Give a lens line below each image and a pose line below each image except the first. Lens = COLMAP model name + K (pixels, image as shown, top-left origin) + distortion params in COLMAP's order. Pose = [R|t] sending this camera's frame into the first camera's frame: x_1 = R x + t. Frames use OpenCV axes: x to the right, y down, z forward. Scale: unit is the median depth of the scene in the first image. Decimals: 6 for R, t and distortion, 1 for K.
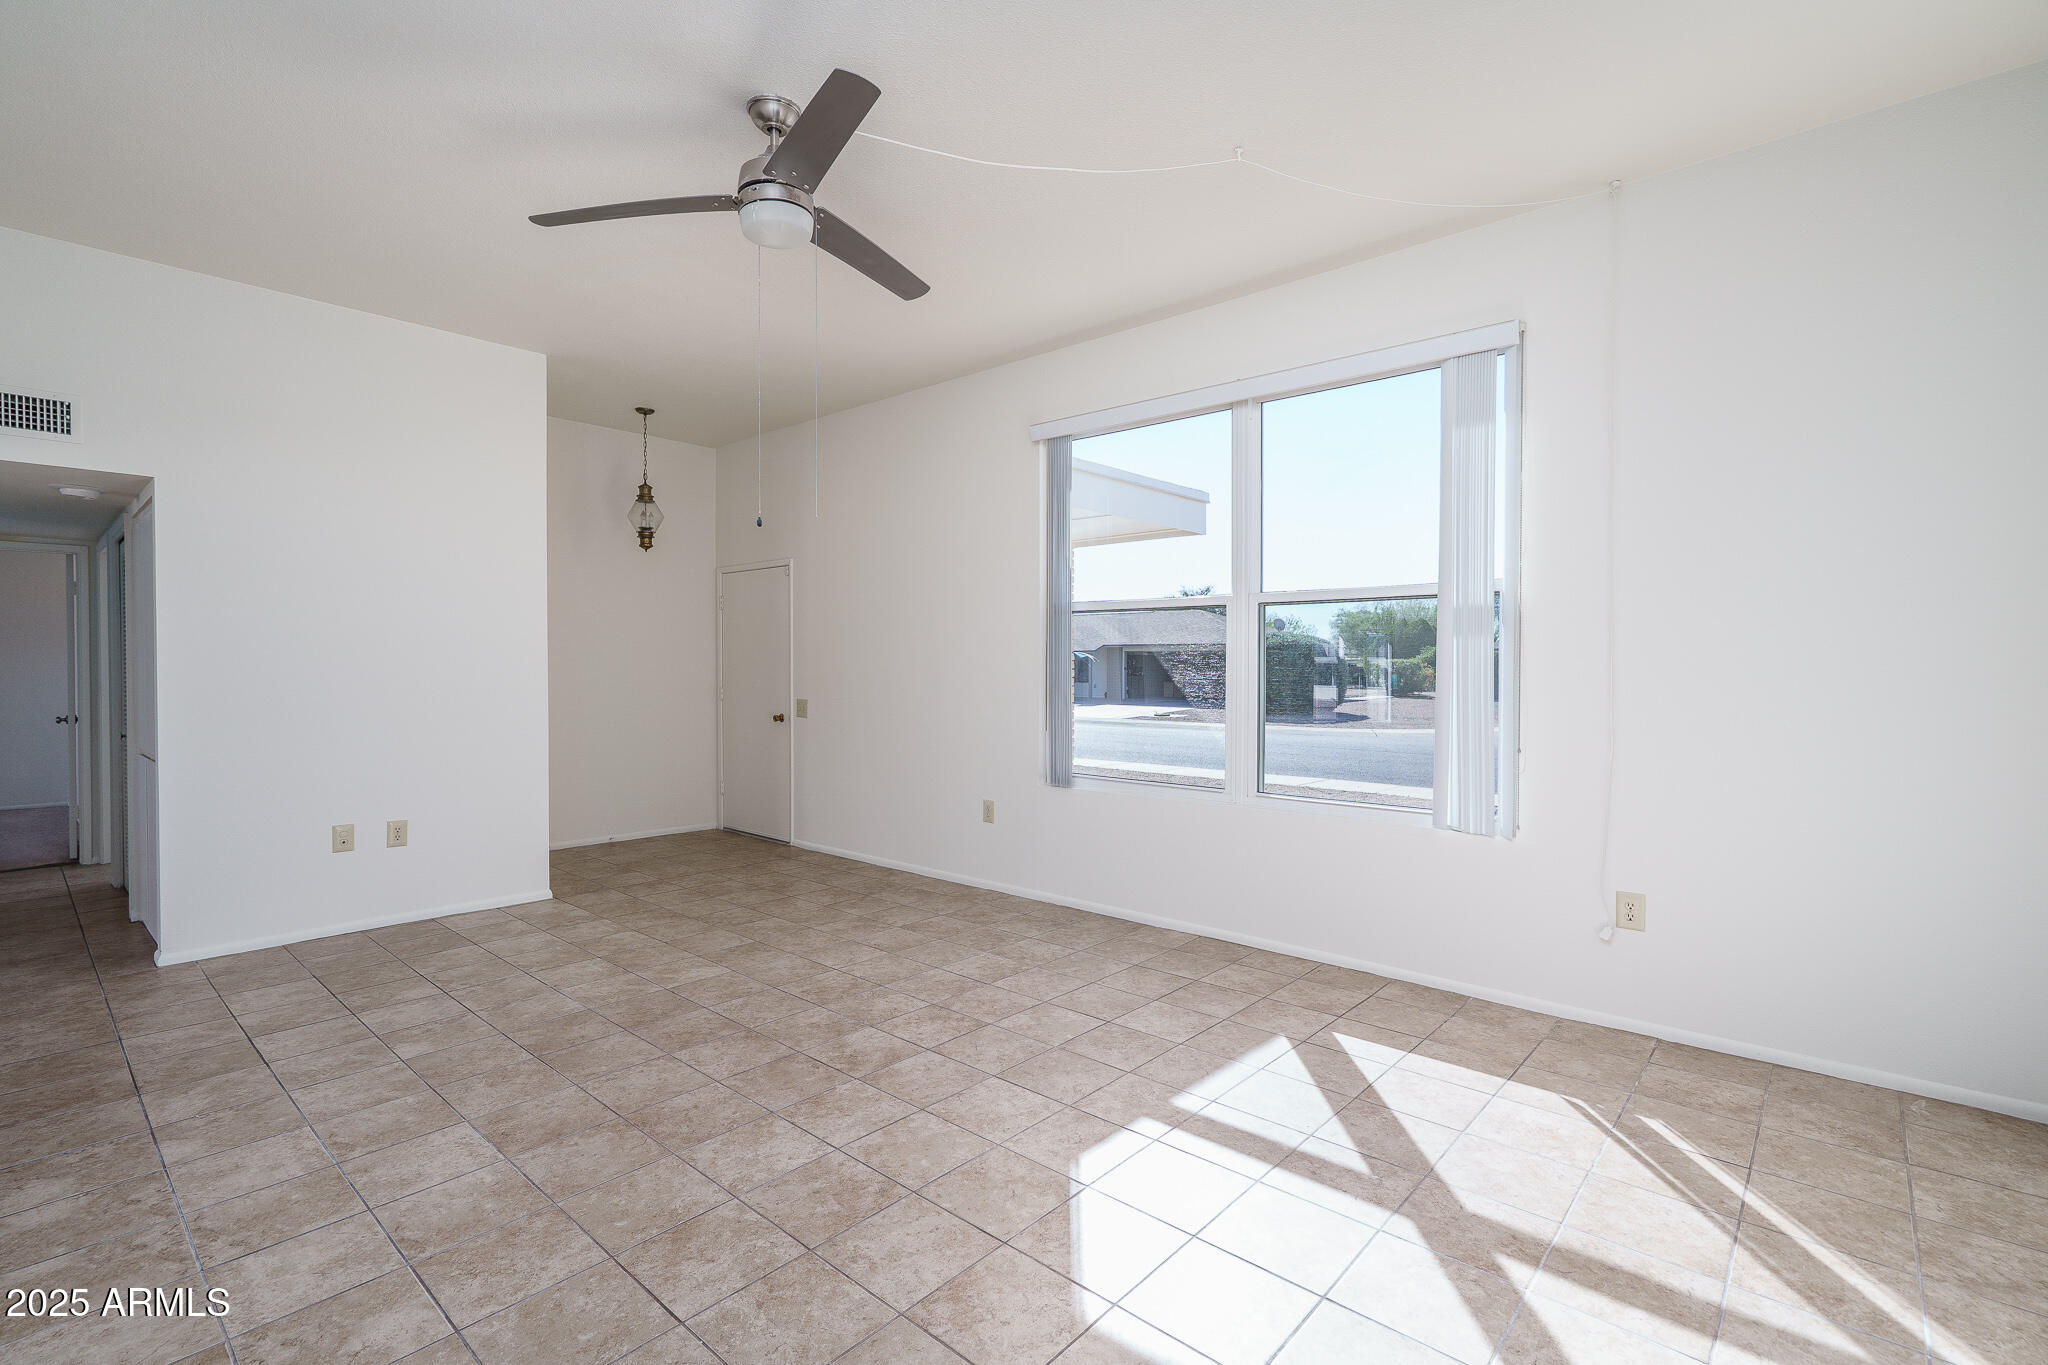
lens RADIAL K [[923.1, 0, 1017.8], [0, 923.1, 683.7], [0, 0, 1]] dist [-0.001758, 0.000657]
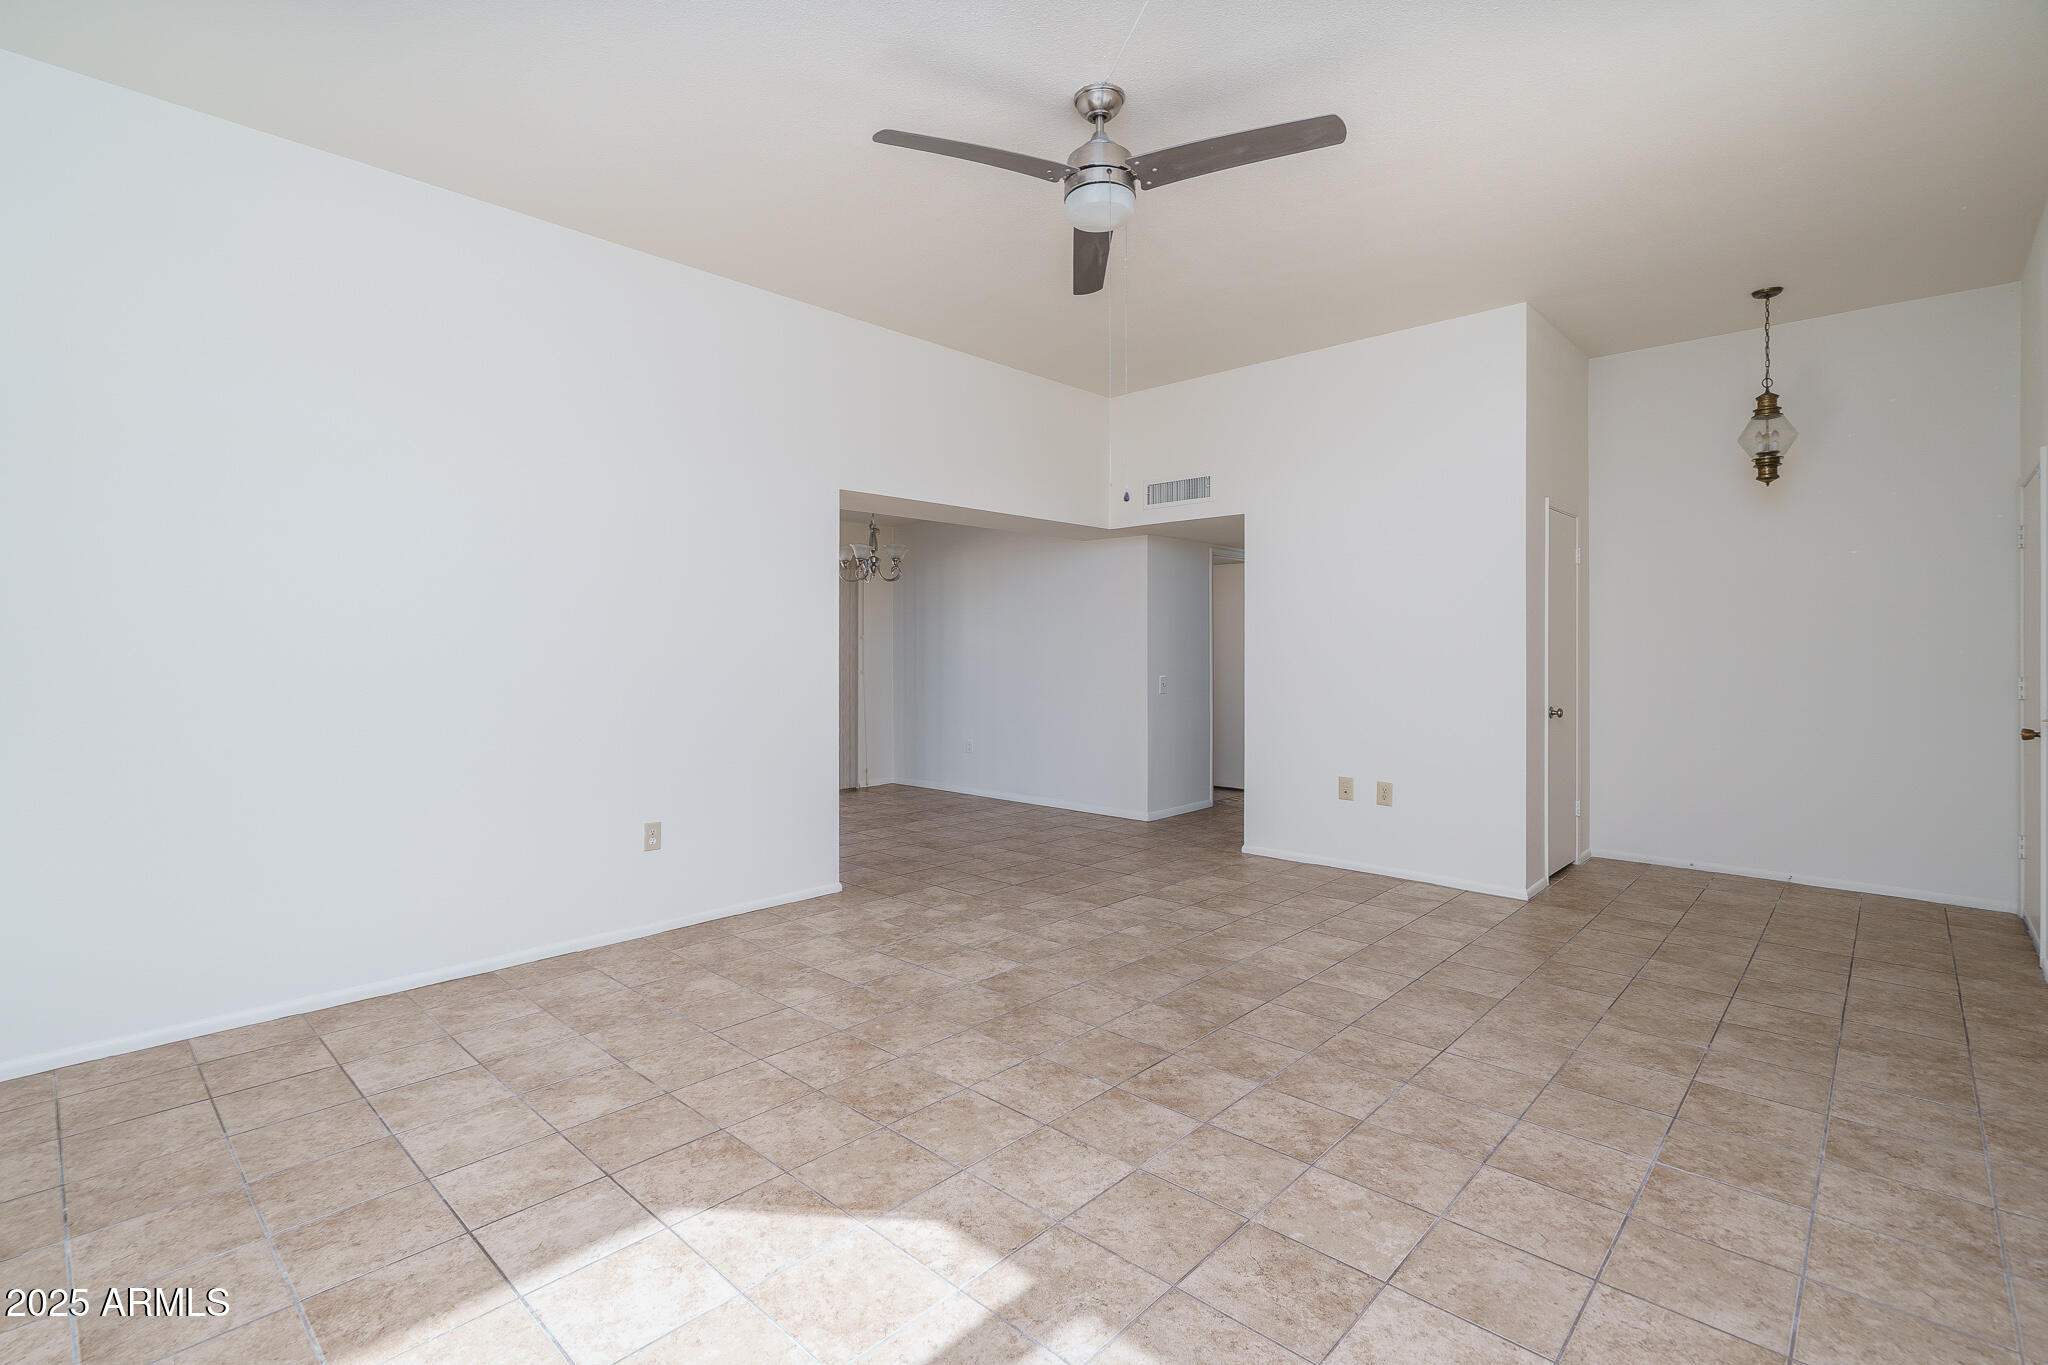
lens RADIAL K [[949.2, 0, 1006.4], [0, 949.2, 655.2], [0, 0, 1]] dist [-0.002835, 0.001077]
pose [[-0.025659, 0.006070, -0.999652, 0.666262], [-0.018253, 0.999812, 0.006539, -0.005793], [0.999504, 0.018414, -0.025543, 0.783776]]
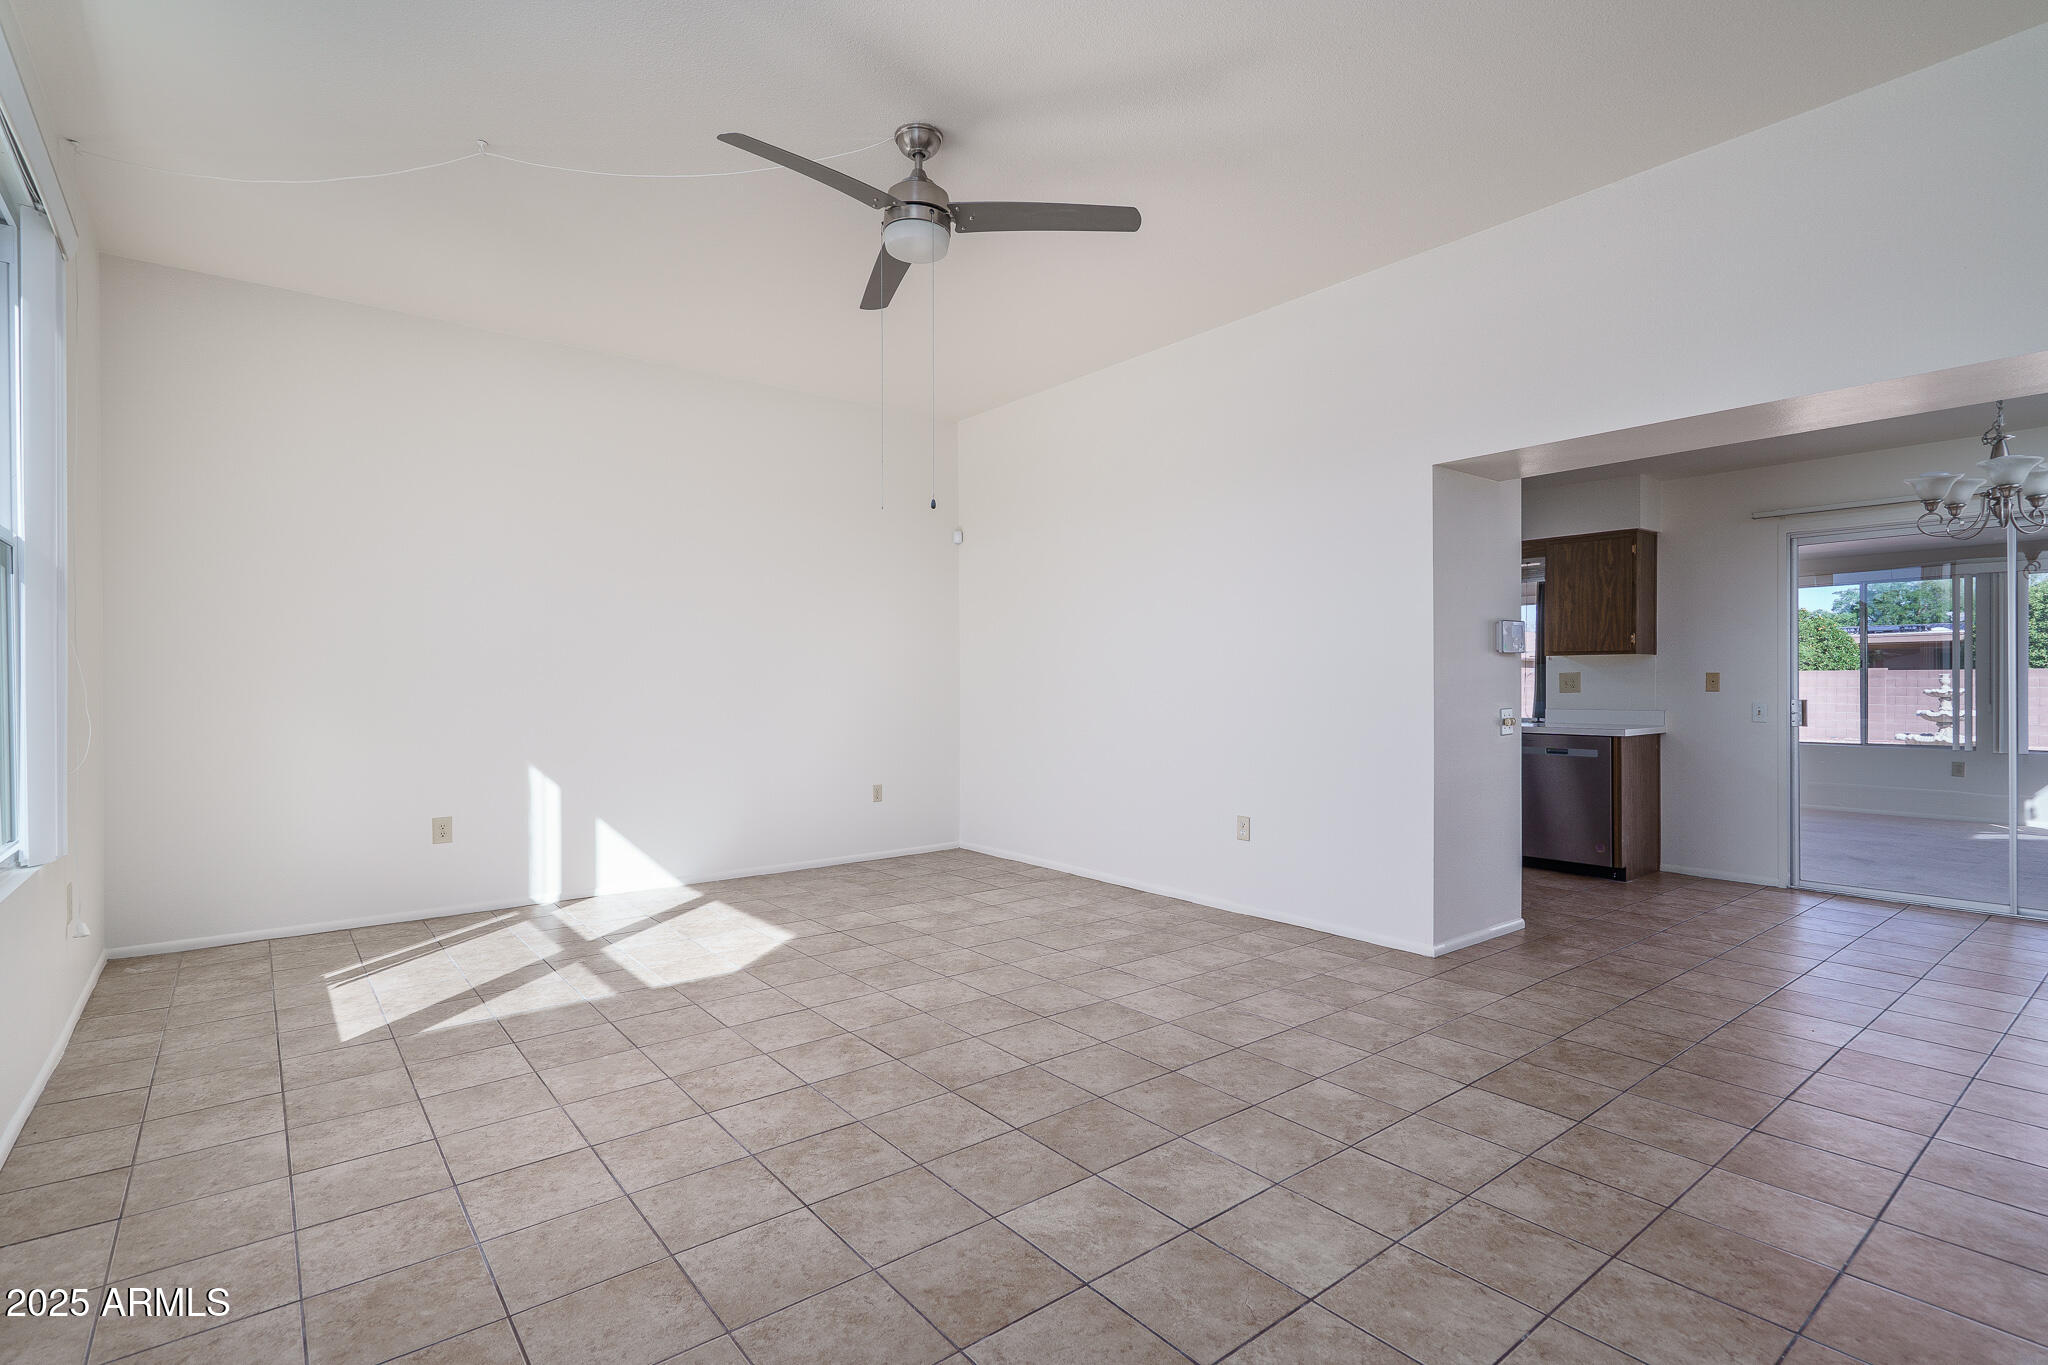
lens RADIAL K [[967.1, 0, 1024.0], [0, 967.1, 682.5], [0, 0, 1]] dist [0.002645, 0.000225]
pose [[-0.986658, 0.001993, 0.162793, -0.485261], [0.005051, 0.999818, 0.018371, -0.001480], [-0.162727, 0.018948, -0.986489, 1.793827]]
